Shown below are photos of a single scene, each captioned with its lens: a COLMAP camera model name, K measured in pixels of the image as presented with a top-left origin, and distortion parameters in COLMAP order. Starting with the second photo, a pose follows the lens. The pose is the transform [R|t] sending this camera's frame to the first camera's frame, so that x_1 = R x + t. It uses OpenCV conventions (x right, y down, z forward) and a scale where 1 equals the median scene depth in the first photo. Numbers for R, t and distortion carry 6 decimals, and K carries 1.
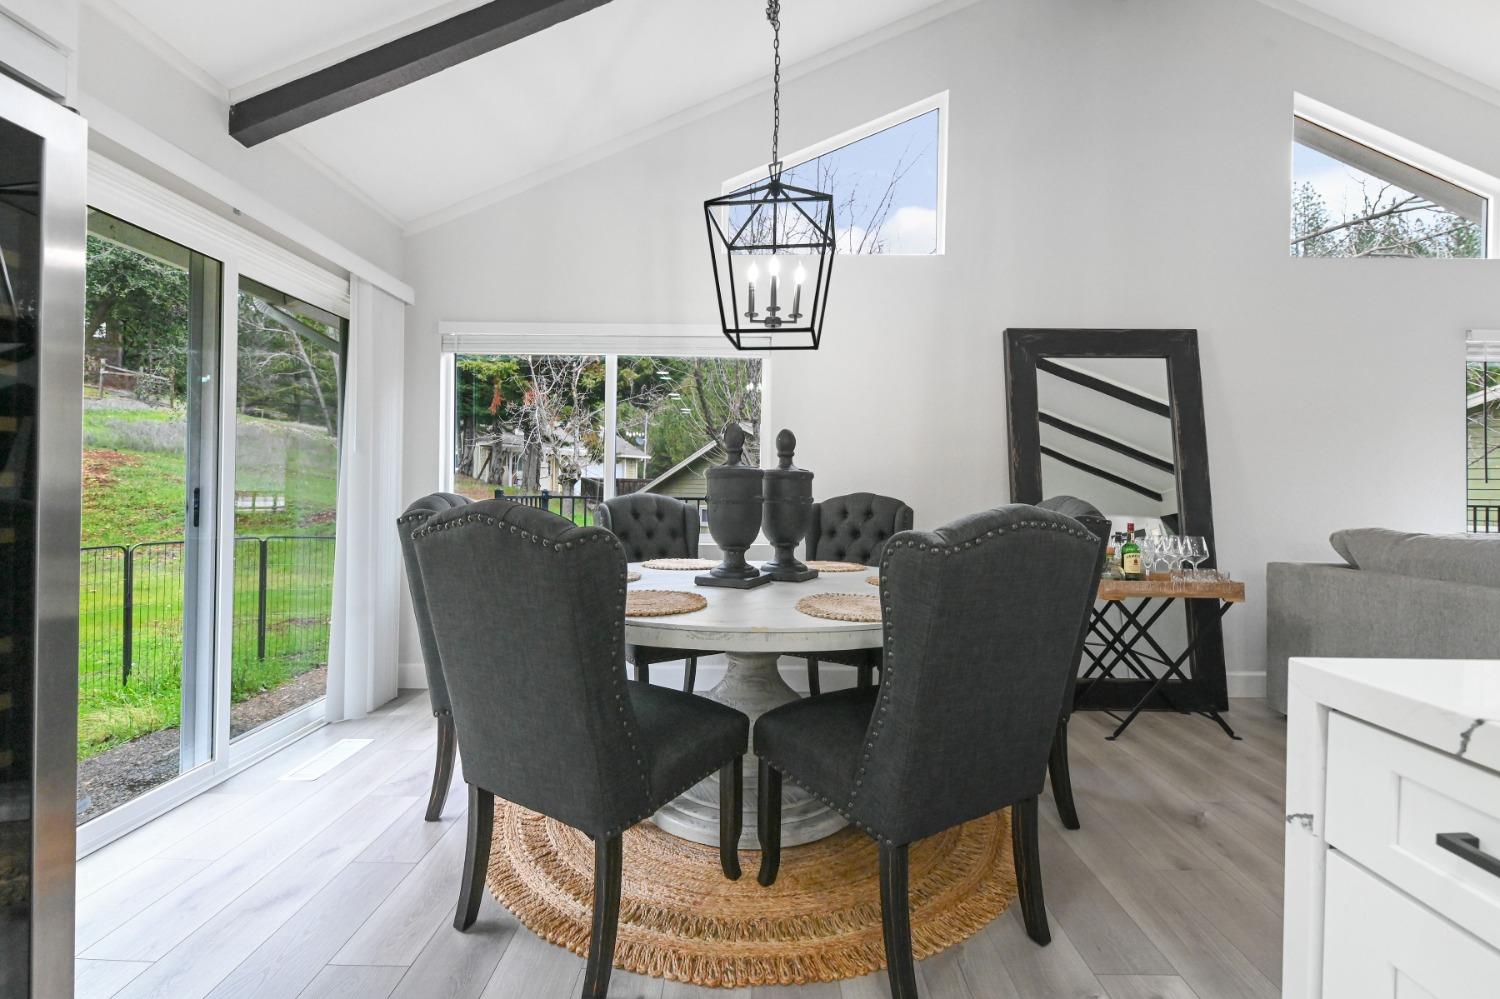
lens RADIAL K [[648.1, 0, 754.1], [0, 648.1, 488.4], [0, 0, 1]] dist [0.012808, -0.009597]
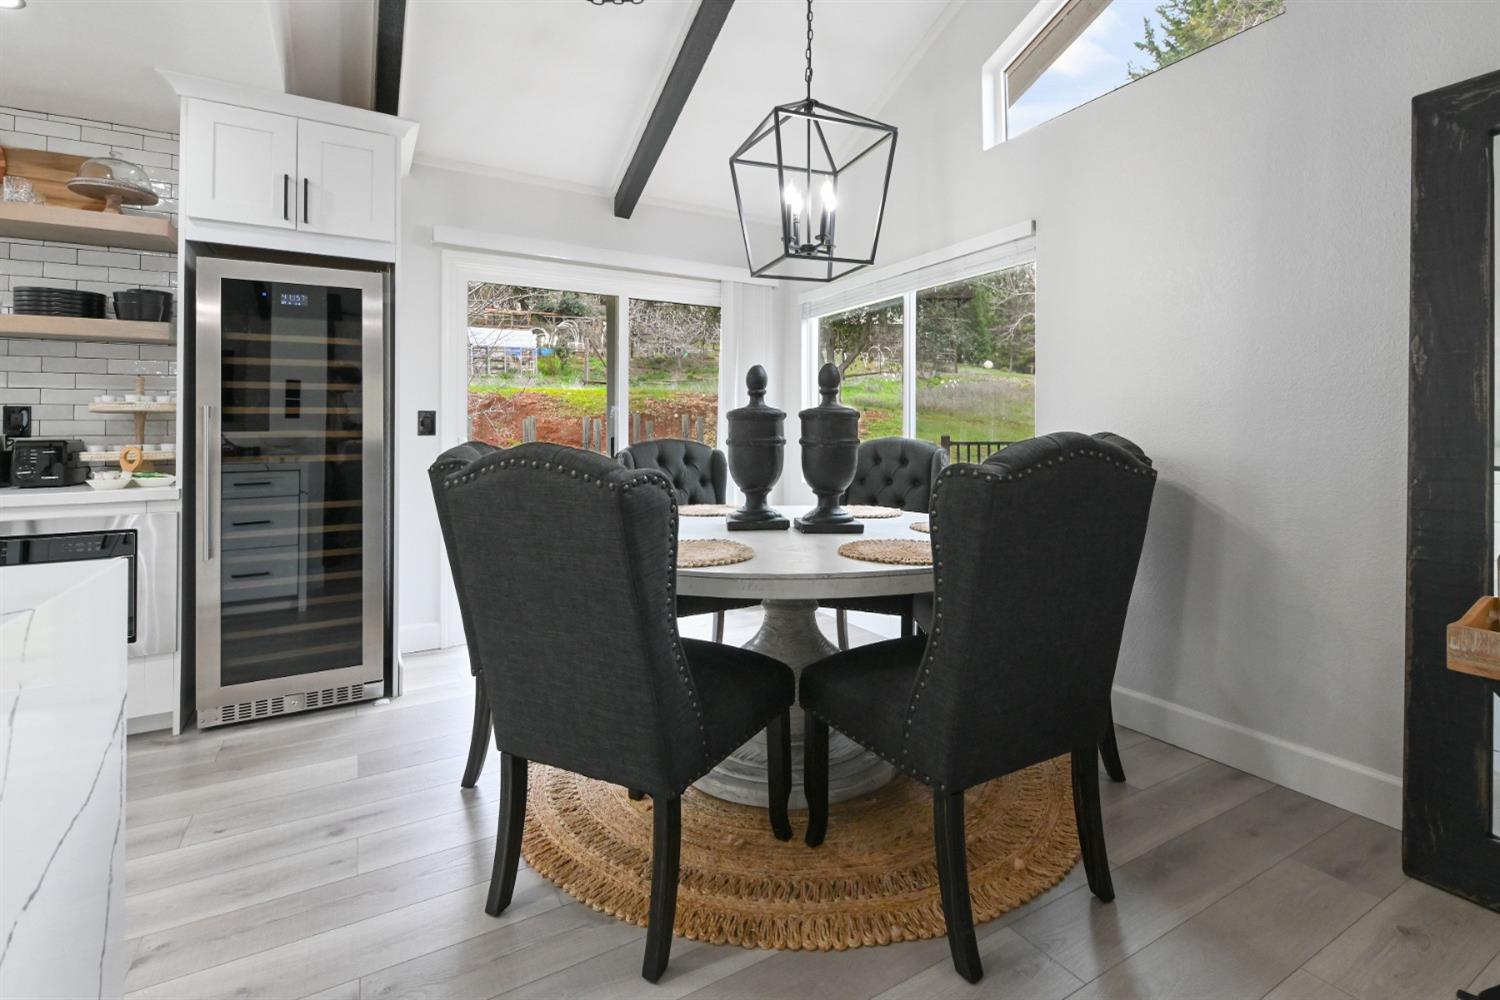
lens RADIAL K [[688.1, 0, 767.8], [0, 688.1, 422.8], [0, 0, 1]] dist [0.003766, 0.000232]
pose [[0.503966, -0.032047, -0.863129, 0.824539], [0.015392, 0.999486, -0.028122, 0.016633], [0.863586, 0.000887, 0.504201, 0.445612]]
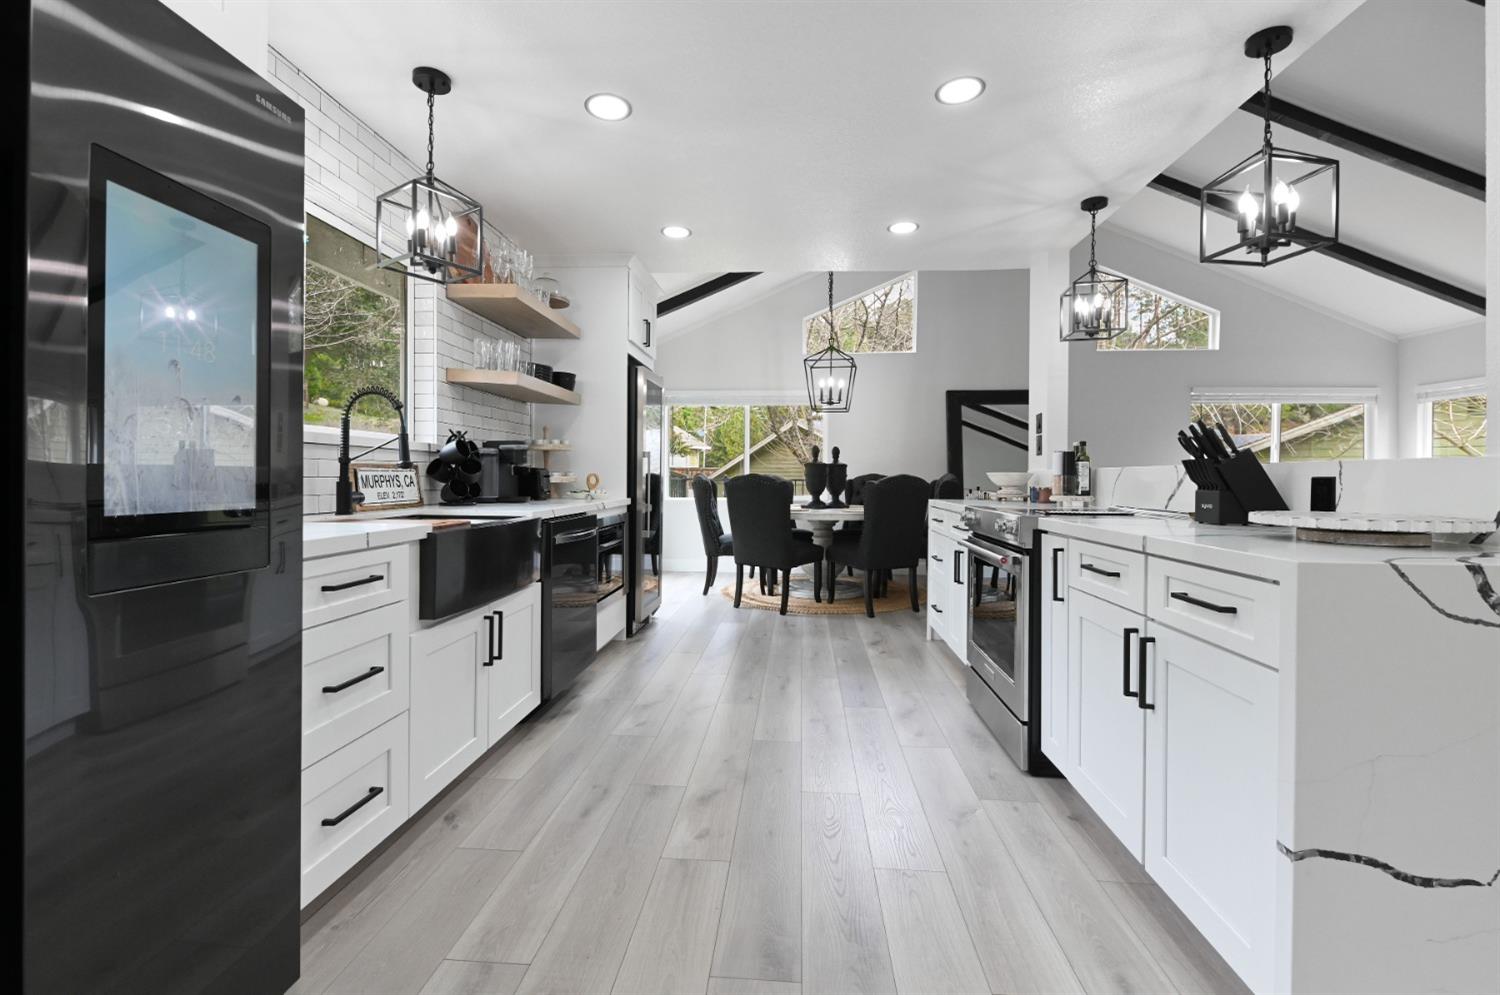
lens RADIAL K [[648.1, 0, 747.0], [0, 648.1, 483.4], [0, 0, 1]] dist [0.012808, -0.009597]
pose [[0.996136, -0.006586, -0.087577, -0.069908], [0.007532, 0.999917, 0.010474, 0.019000], [0.087500, -0.011093, 0.996103, -1.438503]]
